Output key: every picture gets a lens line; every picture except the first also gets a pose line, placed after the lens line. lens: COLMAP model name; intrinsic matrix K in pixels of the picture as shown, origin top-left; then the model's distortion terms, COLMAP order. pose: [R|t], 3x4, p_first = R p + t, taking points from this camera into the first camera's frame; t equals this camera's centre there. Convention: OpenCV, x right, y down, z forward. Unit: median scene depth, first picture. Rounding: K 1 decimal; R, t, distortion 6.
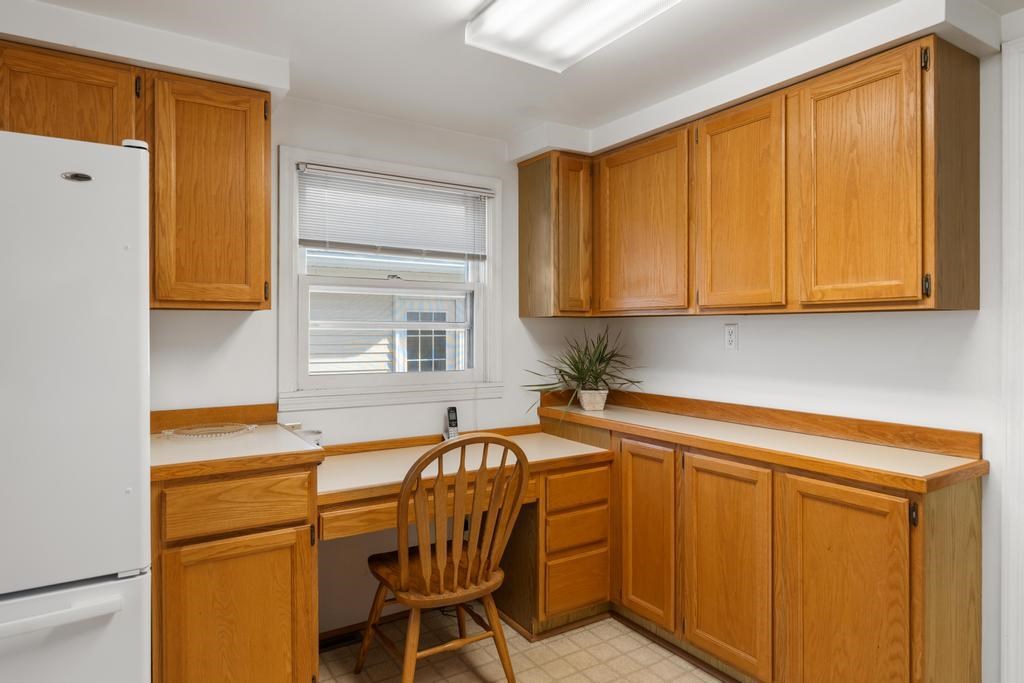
lens RADIAL K [[608.0, 0, 511.2], [0, 608.0, 330.3], [0, 0, 1]] dist [-0.002378, -0.000821]
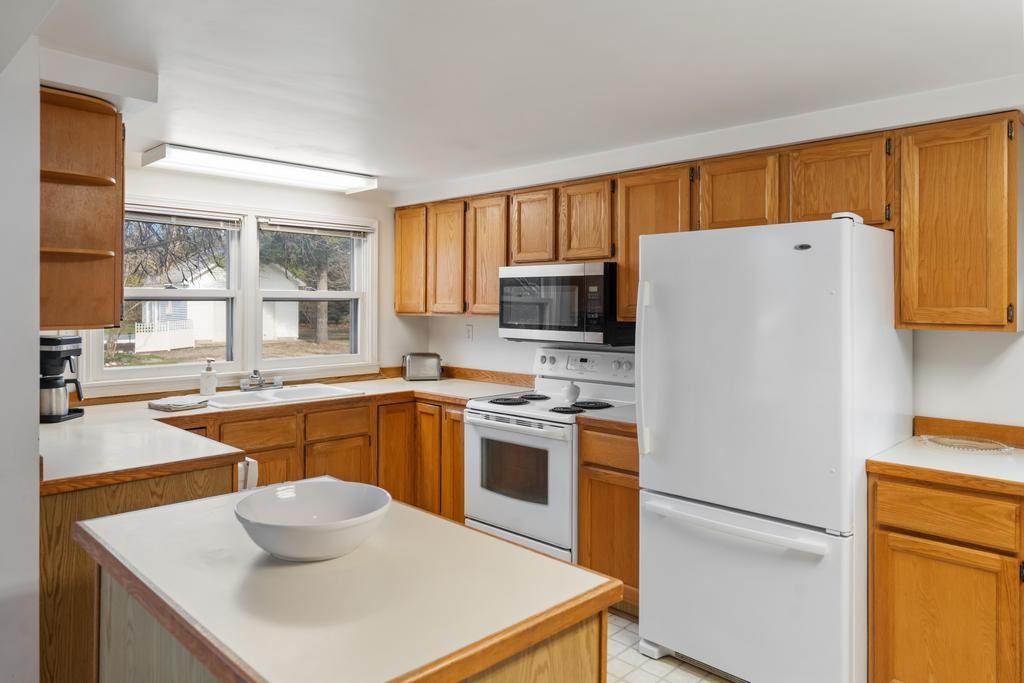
lens RADIAL K [[678.9, 0, 509.1], [0, 678.9, 306.3], [0, 0, 1]] dist [0.002042, -0.000974]
pose [[0.221021, 0.004677, -0.975258, 0.542393], [-0.004710, 0.999982, 0.003728, -0.084742], [0.975258, 0.003770, 0.221039, -0.037741]]
